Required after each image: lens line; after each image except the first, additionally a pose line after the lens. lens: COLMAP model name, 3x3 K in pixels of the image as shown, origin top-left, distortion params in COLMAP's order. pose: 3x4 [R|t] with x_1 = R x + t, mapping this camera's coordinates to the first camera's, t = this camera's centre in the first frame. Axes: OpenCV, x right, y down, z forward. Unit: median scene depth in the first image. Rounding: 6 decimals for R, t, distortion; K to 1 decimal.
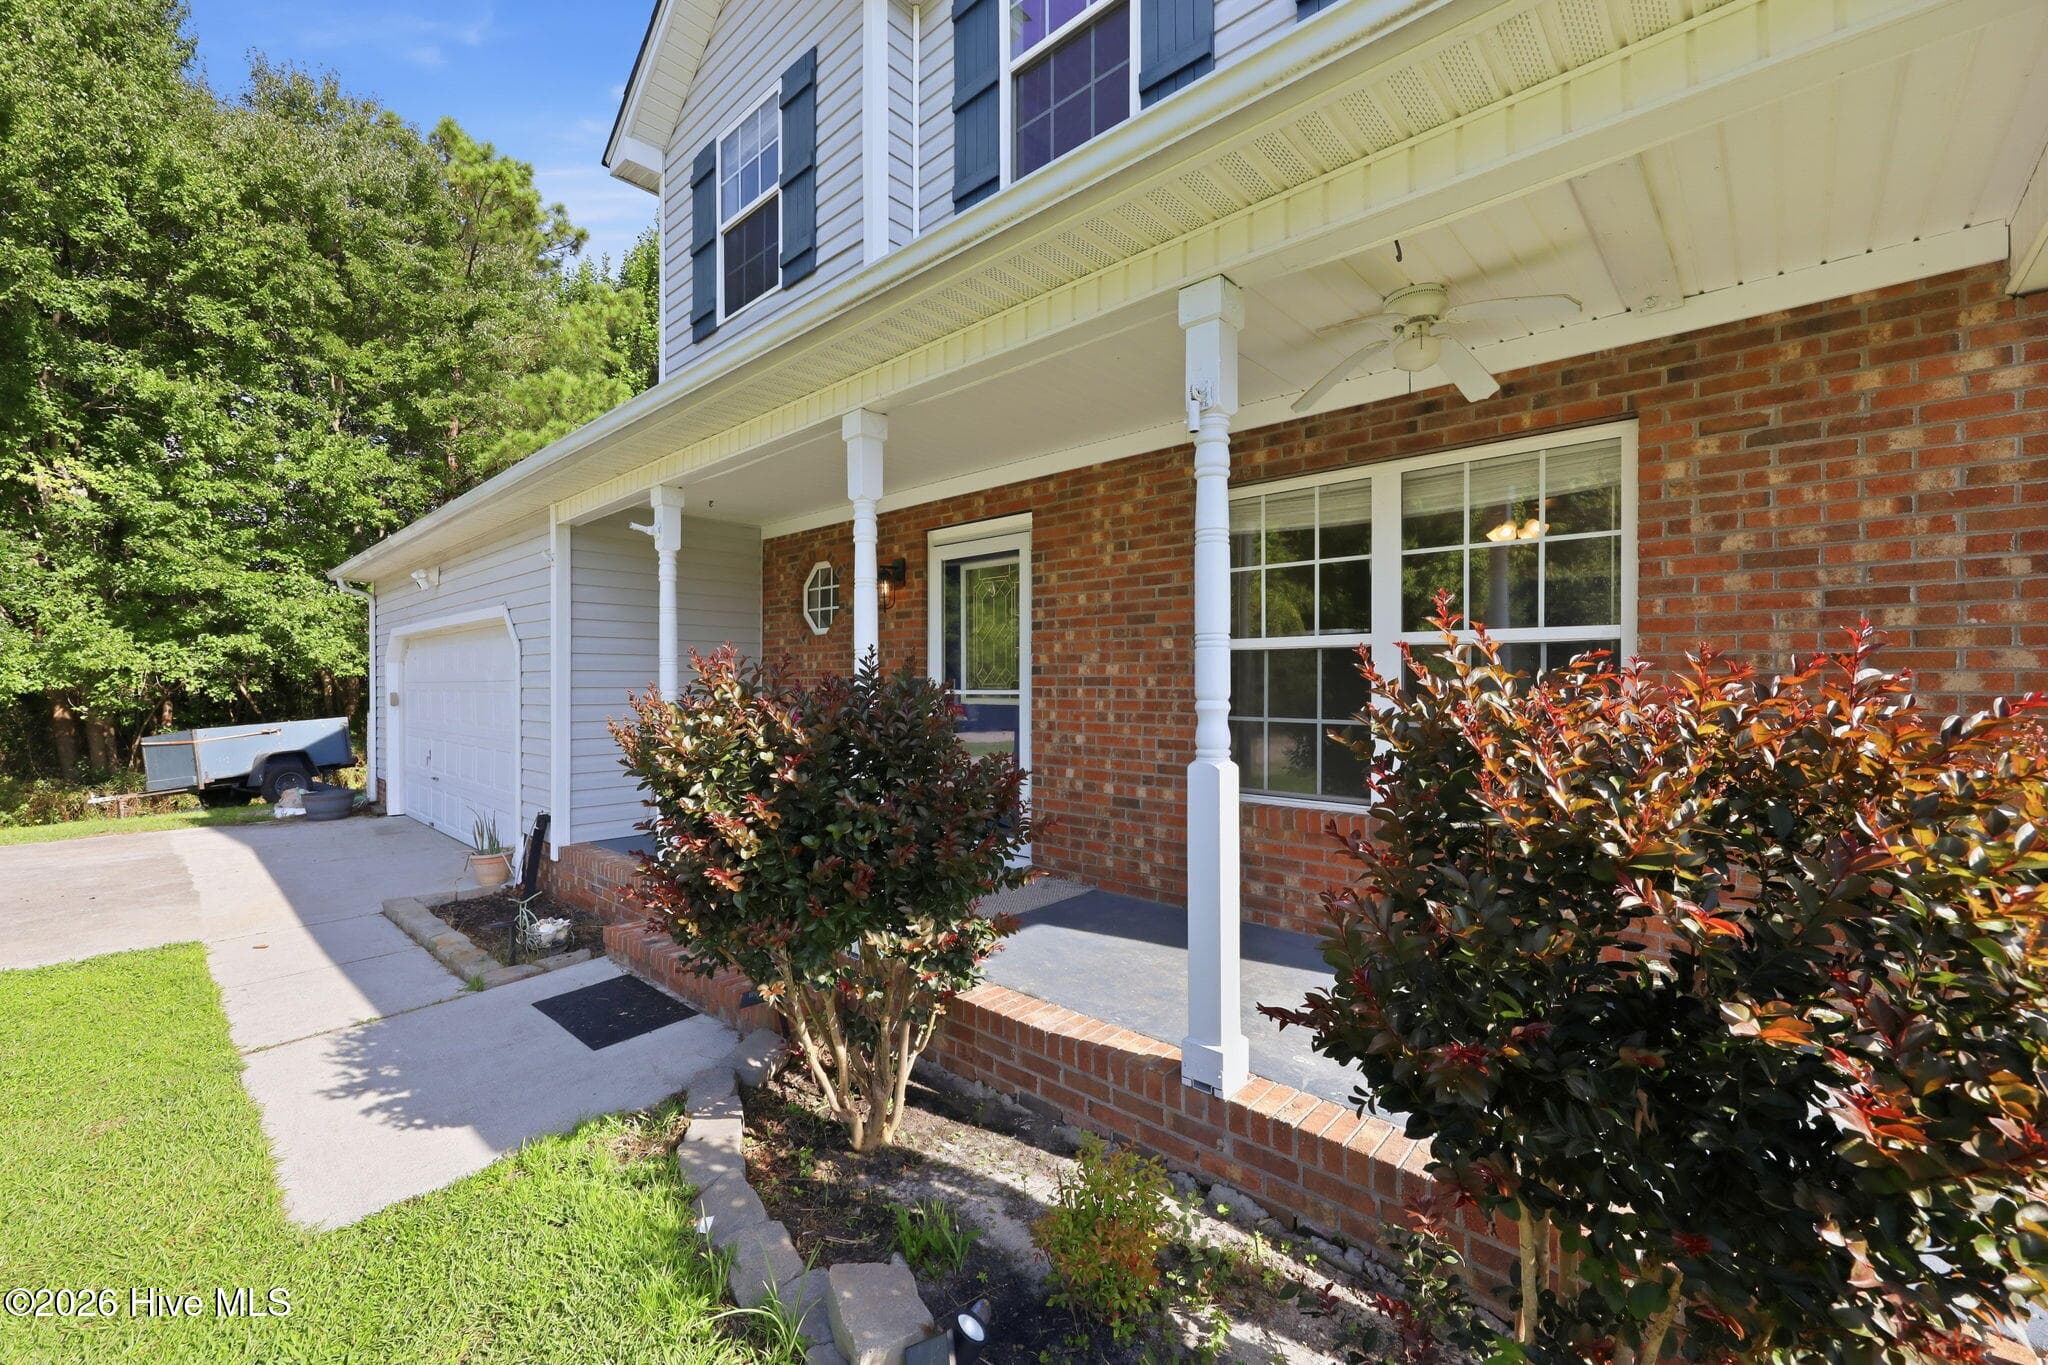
lens RADIAL K [[840.3, 0, 994.2], [0, 840.3, 690.1], [0, 0, 1]] dist [-0.014830, 0.001890]
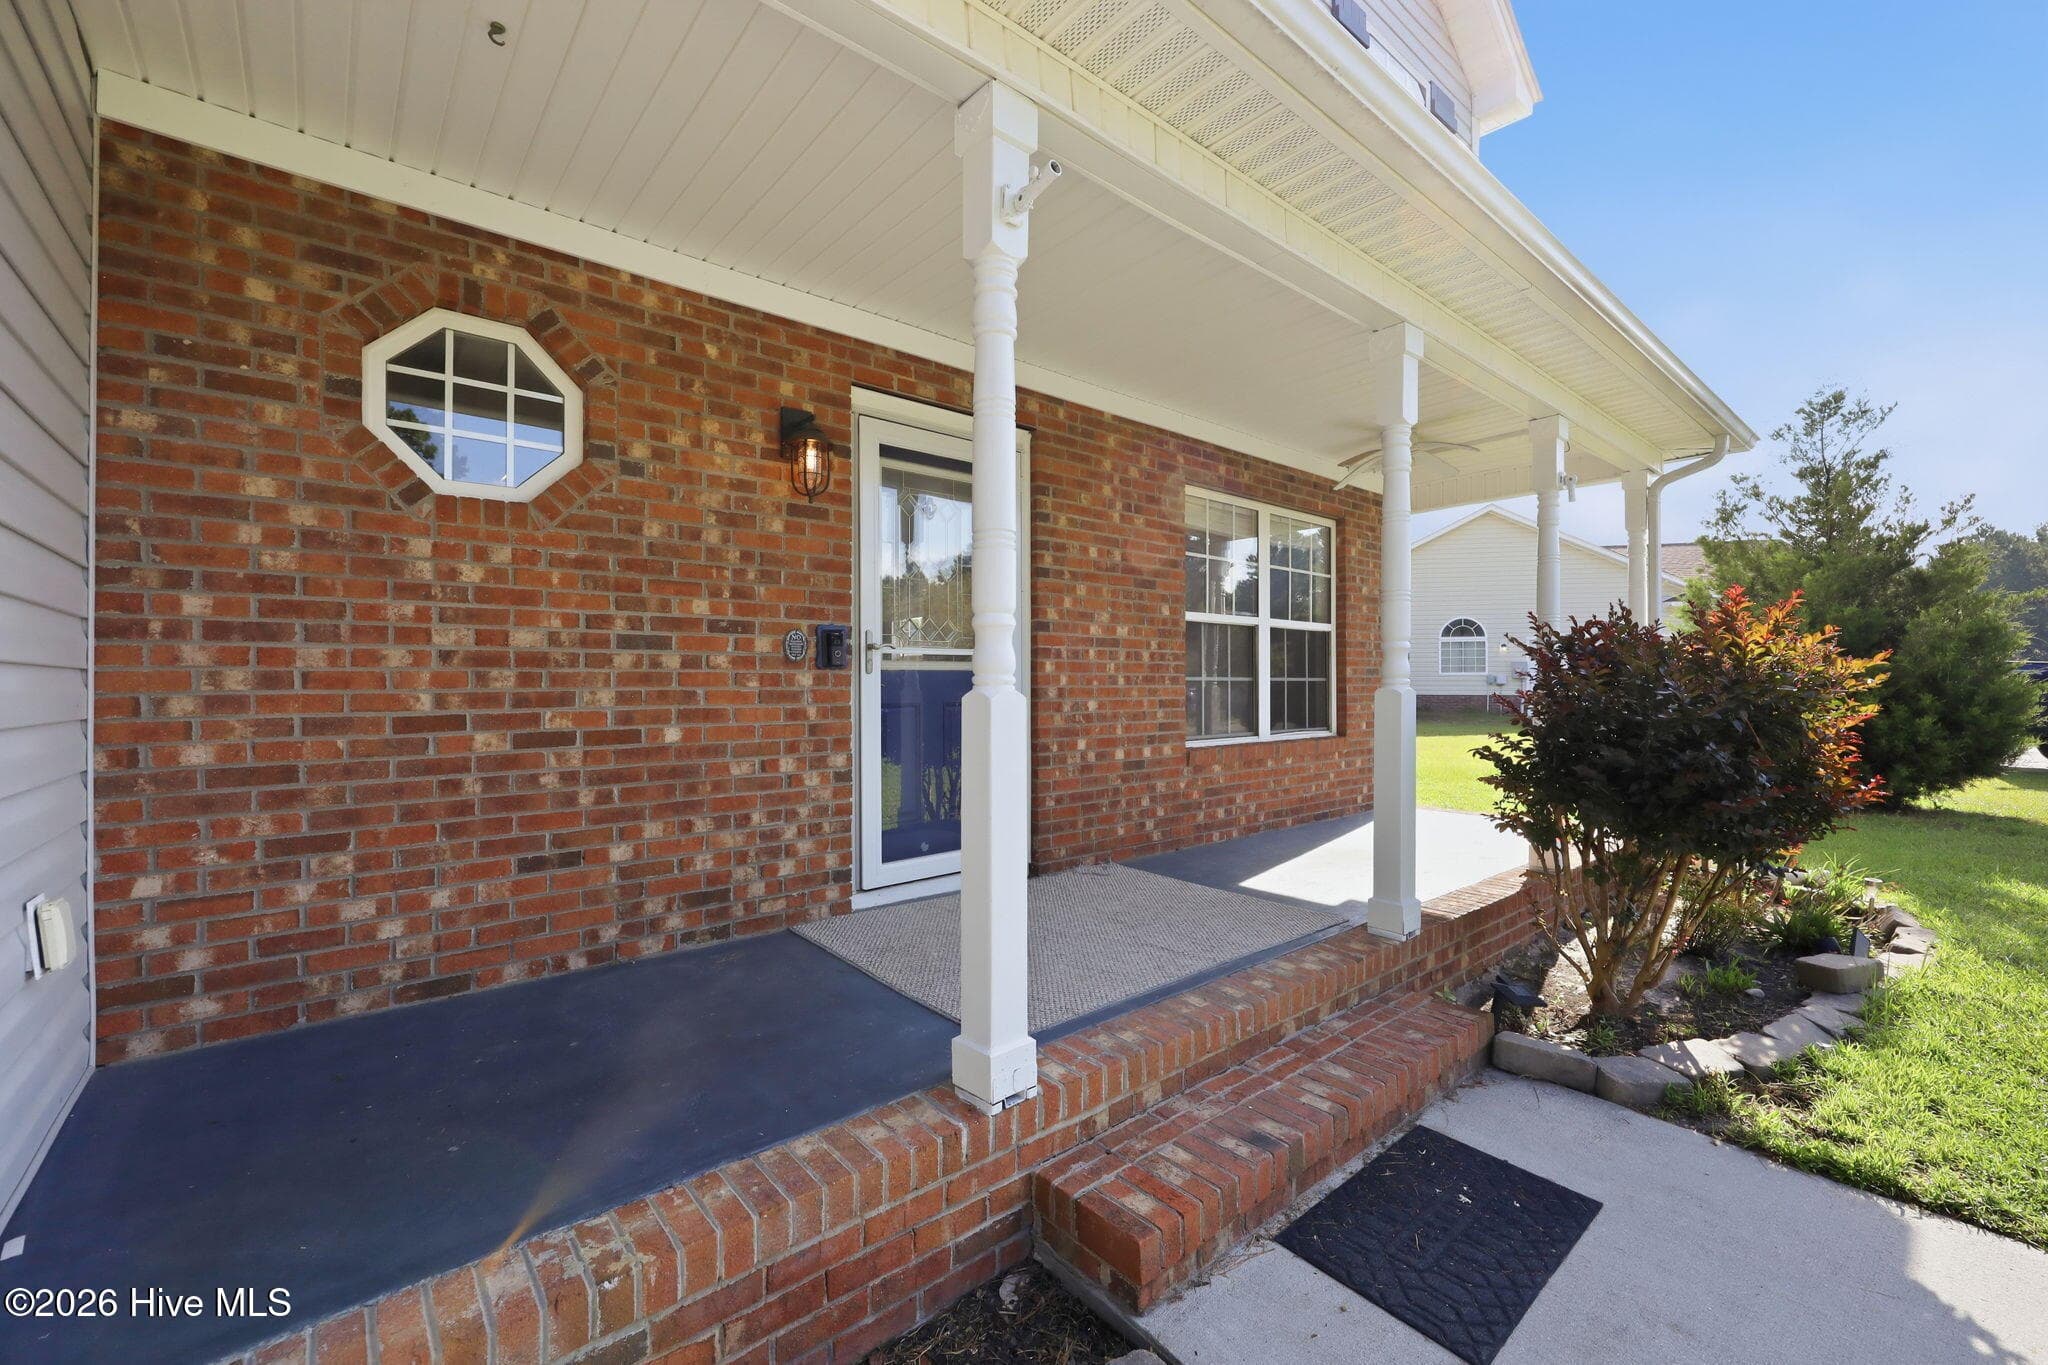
lens RADIAL K [[840.3, 0, 1039.7], [0, 840.3, 681.3], [0, 0, 1]] dist [-0.014830, 0.001890]
pose [[0.079546, 0.004398, 0.996822, -0.832269], [0.013719, 0.999891, -0.005506, 0.037514], [-0.996737, 0.014114, 0.079477, 1.013872]]
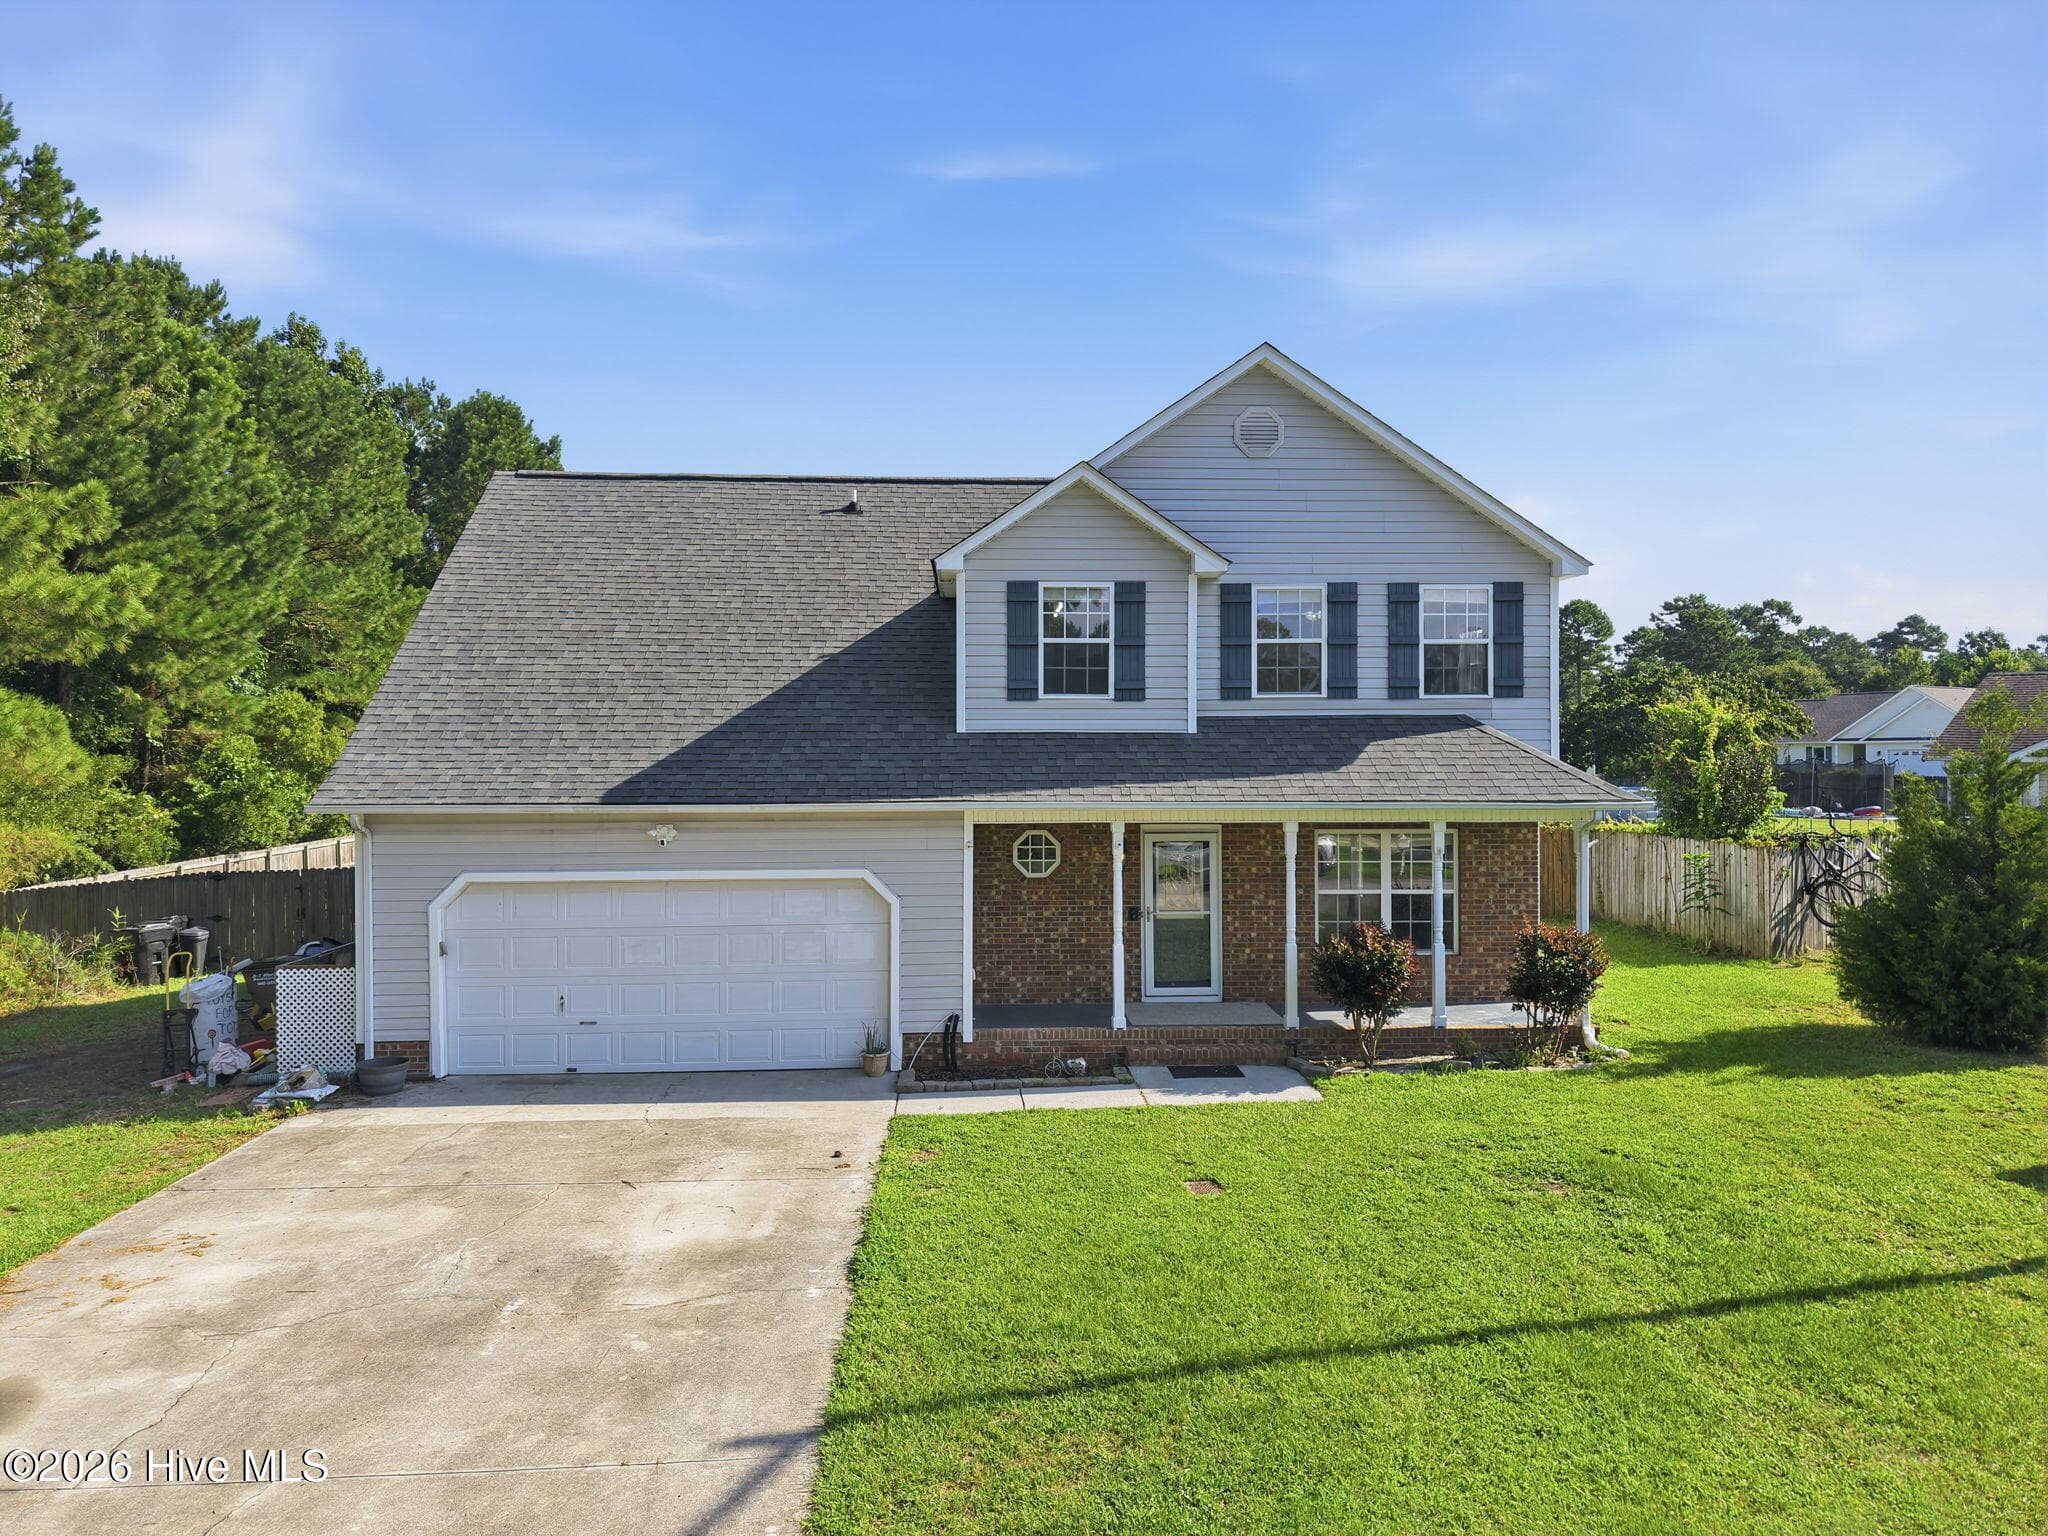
lens RADIAL K [[1402.4, 0, 985.9], [0, 1402.4, 727.4], [0, 0, 1]] dist [0.024100, -0.025988]
pose [[0.698191, 0.008072, 0.715866, -3.051657], [0.008788, 0.999764, -0.019843, -0.420305], [-0.715857, 0.020145, 0.697956, -1.065554]]
